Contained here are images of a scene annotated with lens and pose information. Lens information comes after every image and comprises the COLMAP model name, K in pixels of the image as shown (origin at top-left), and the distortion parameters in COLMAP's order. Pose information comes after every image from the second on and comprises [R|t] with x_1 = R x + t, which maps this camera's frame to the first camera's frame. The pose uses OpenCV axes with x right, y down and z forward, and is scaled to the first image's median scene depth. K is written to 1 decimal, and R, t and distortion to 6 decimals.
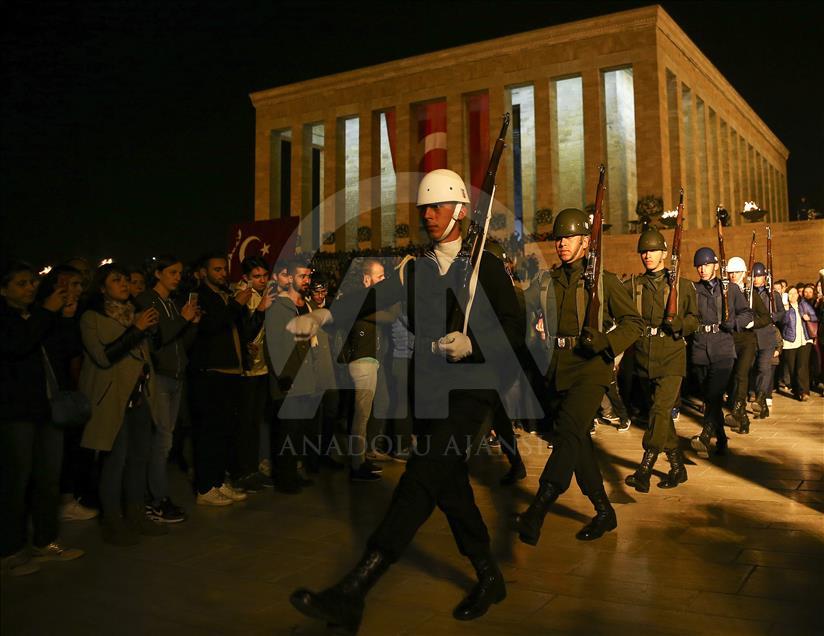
lens RADIAL K [[753.5, 0, 566.7], [0, 753.5, 261.2], [0, 0, 1]] dist [-0.100195, 0.004544]
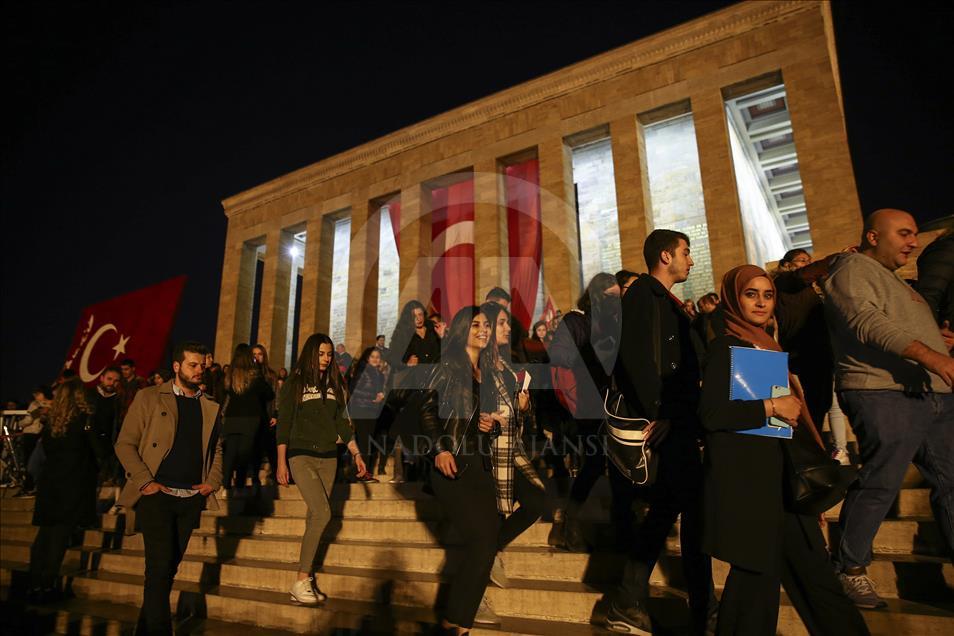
lens RADIAL K [[640.0, 0, 476.0], [0, 640.0, 322.1], [0, 0, 1]] dist [-0.116716, 0.094142]
pose [[0.992720, -0.012751, -0.119764, -0.090614], [-0.010490, 0.981448, -0.191441, 0.033113], [0.119983, 0.191304, 0.974170, 0.457739]]
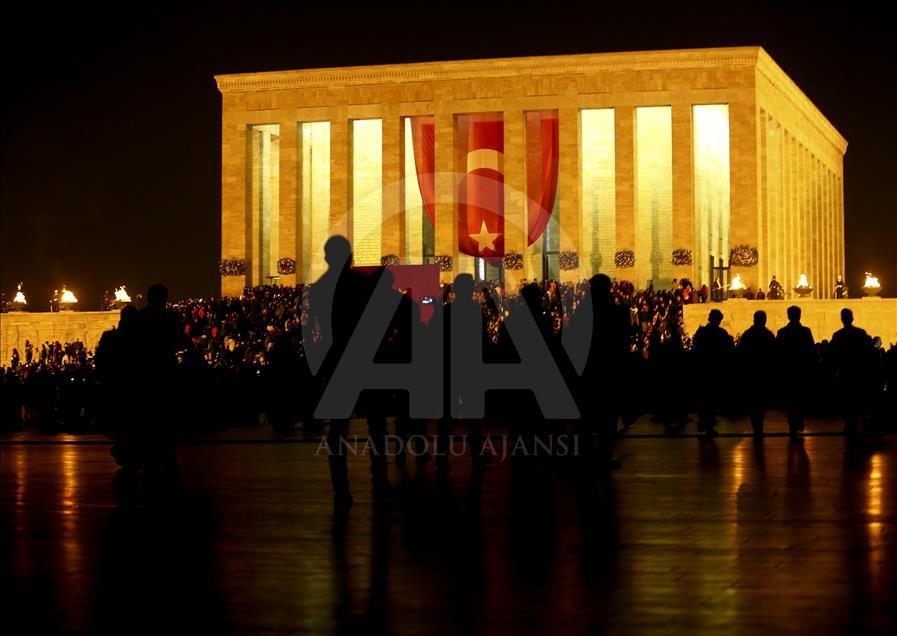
lens RADIAL K [[1865.7, 0, 448.3], [0, 1865.7, 350.8], [0, 0, 1]] dist [-0.316699, -0.070076]
pose [[0.991296, 0.026116, 0.129034, -0.494959], [-0.034437, 0.997440, 0.062676, -0.075825], [-0.127067, -0.066574, 0.989657, -1.142468]]
